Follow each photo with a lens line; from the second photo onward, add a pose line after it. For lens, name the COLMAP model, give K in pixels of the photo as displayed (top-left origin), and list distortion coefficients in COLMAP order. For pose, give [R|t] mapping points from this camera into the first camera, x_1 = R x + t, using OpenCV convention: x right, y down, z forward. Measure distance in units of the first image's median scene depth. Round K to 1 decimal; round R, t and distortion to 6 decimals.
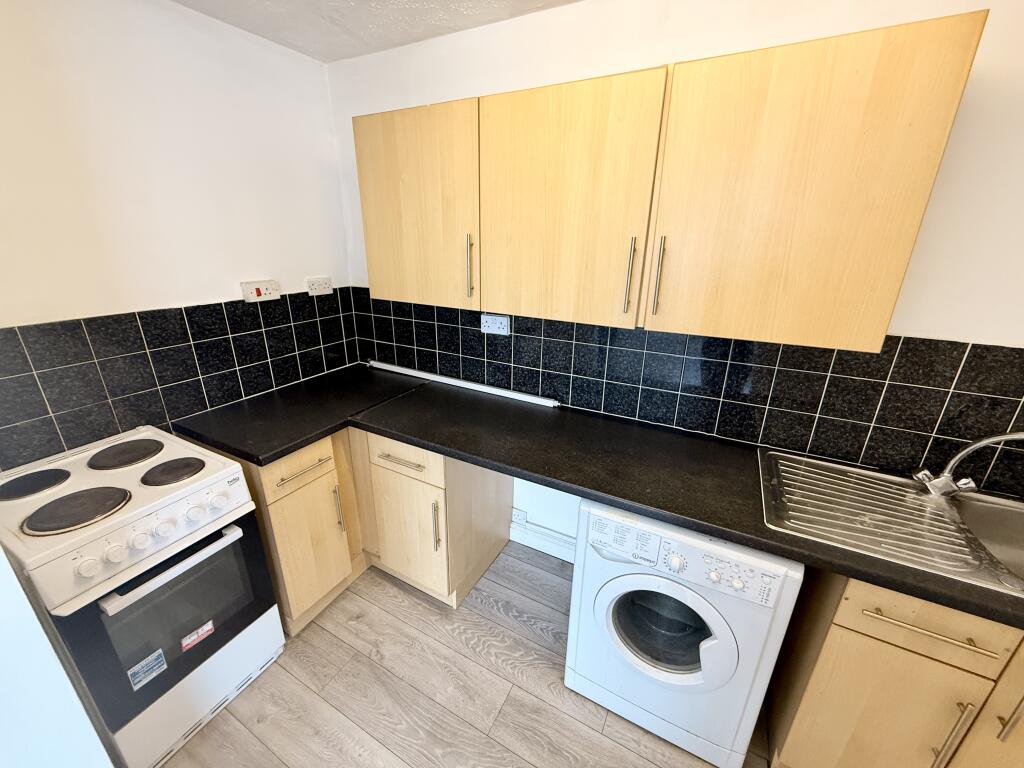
lens RADIAL K [[406.4, 0, 508.3], [0, 406.4, 384.7], [0, 0, 1]] dist [-0.002371, 0.000484]
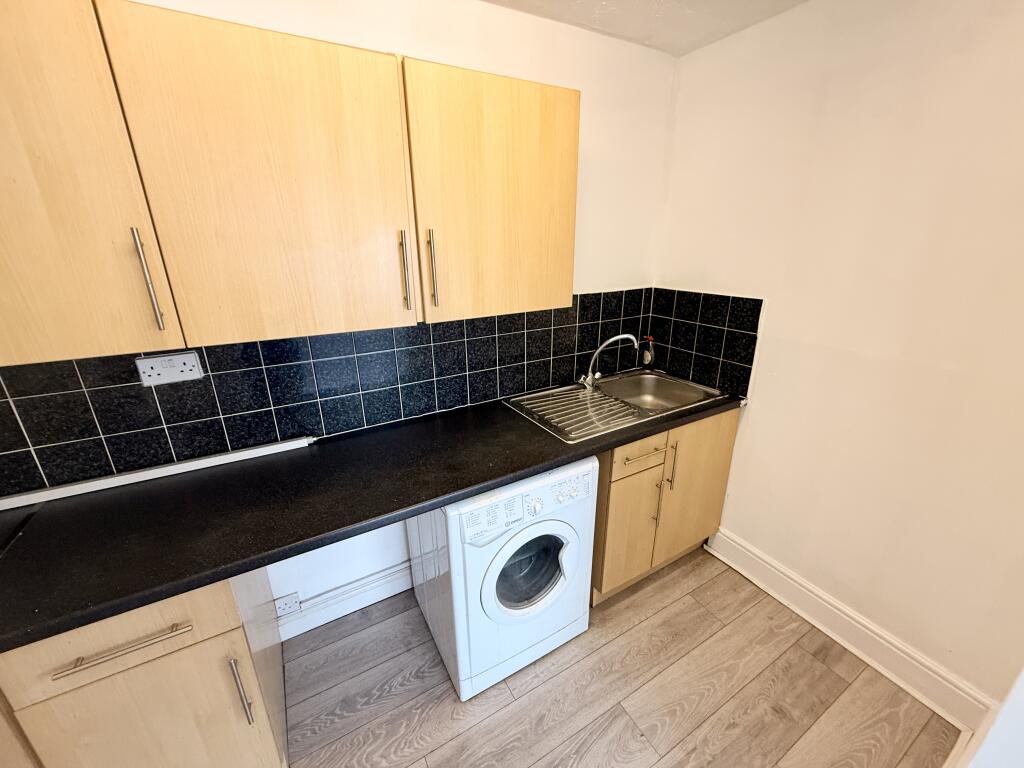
lens RADIAL K [[406.4, 0, 508.3], [0, 406.4, 384.7], [0, 0, 1]] dist [-0.002371, 0.000484]
pose [[0.525564, -0.297531, 0.797030, -0.355126], [0.304290, 0.940618, 0.150483, -0.072957], [-0.794475, 0.163440, 0.584891, 0.246009]]
